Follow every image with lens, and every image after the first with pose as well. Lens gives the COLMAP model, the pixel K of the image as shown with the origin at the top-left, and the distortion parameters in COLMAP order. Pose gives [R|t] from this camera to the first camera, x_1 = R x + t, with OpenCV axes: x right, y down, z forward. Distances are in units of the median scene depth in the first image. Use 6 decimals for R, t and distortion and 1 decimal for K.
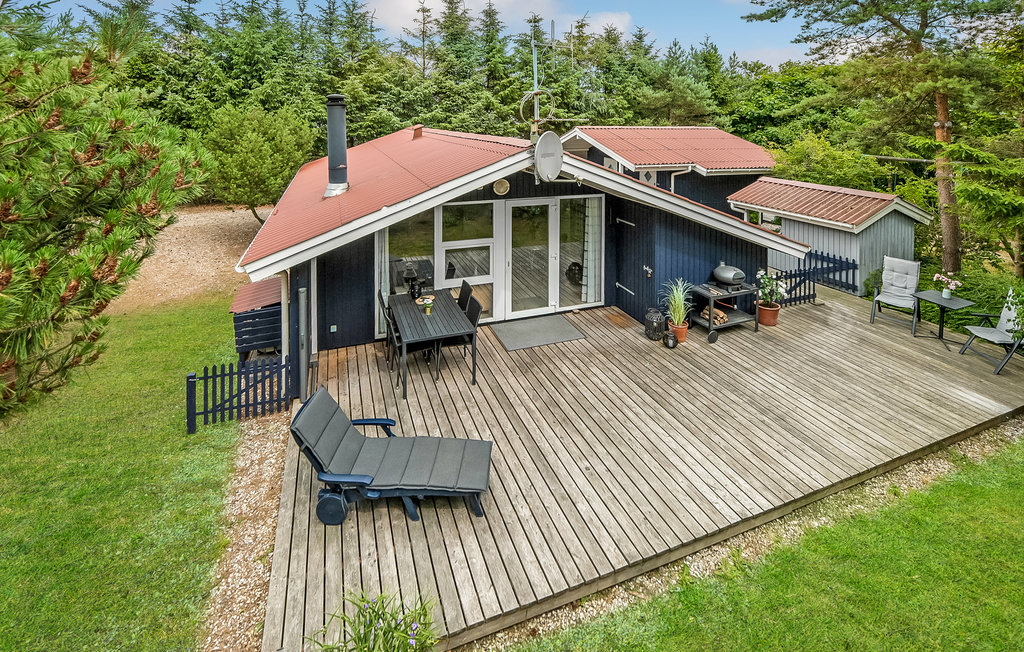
lens RADIAL K [[443.5, 0, 508.3], [0, 443.5, 223.9], [0, 0, 1]] dist [-0.001188, -0.000258]
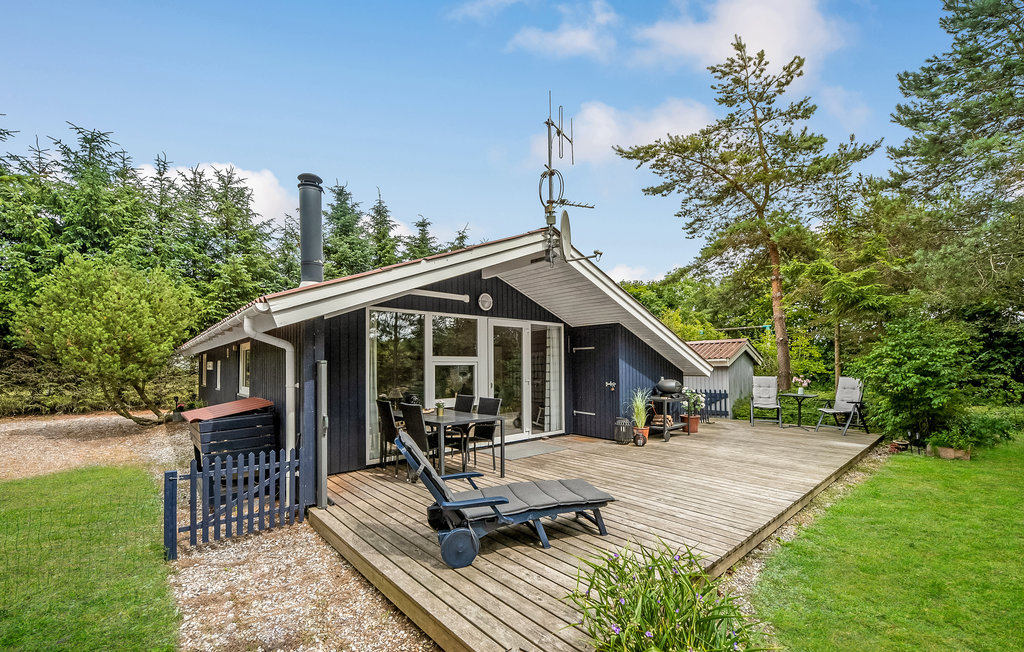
lens RADIAL K [[407.0, 0, 512.4], [0, 407.0, 438.9], [0, 0, 1]] dist [-0.001908, -0.000226]
pose [[0.934904, -0.082459, 0.345188, -0.270674], [0.099789, 0.994471, -0.032709, 0.234901], [-0.340582, 0.065026, 0.937963, 0.118607]]
